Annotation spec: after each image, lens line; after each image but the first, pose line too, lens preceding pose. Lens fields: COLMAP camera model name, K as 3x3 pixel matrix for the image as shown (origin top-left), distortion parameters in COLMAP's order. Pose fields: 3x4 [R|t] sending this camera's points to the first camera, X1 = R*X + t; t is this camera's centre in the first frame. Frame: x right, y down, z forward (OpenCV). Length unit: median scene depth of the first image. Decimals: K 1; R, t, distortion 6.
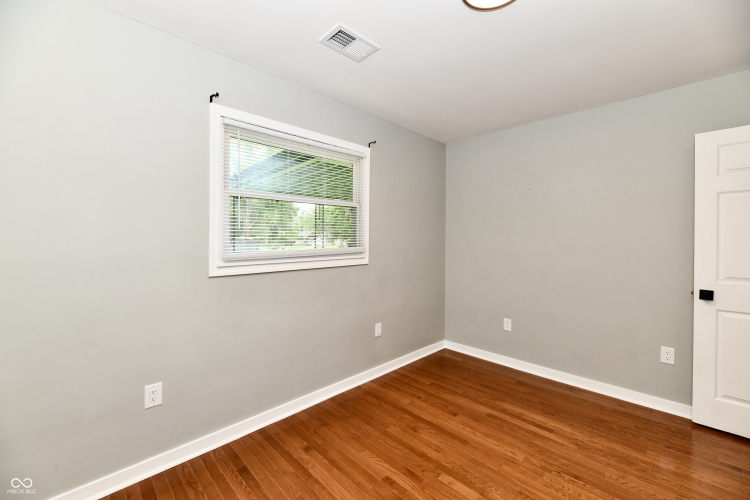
lens RADIAL K [[307.5, 0, 378.5], [0, 307.5, 243.4], [0, 0, 1]] dist [-0.002434, -0.001467]
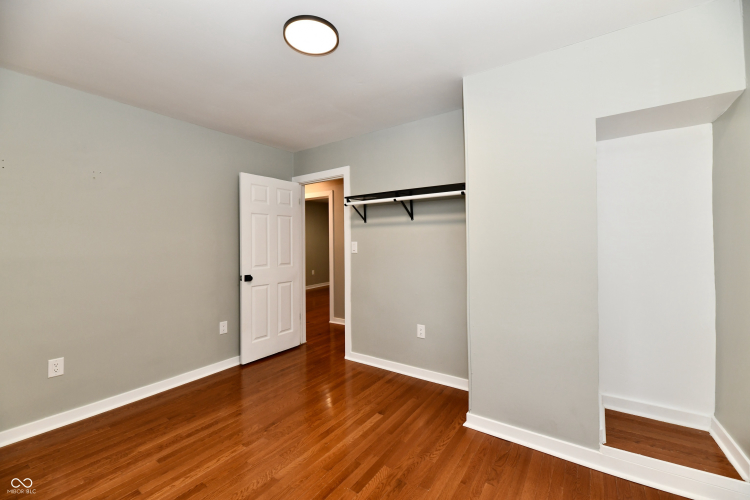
lens RADIAL K [[307.5, 0, 376.3], [0, 307.5, 246.4], [0, 0, 1]] dist [-0.002434, -0.001467]
pose [[-0.188261, -0.001917, 0.982117, -0.564152], [0.018844, 0.999807, 0.005564, 0.011823], [-0.981938, 0.019555, -0.188189, 0.635810]]
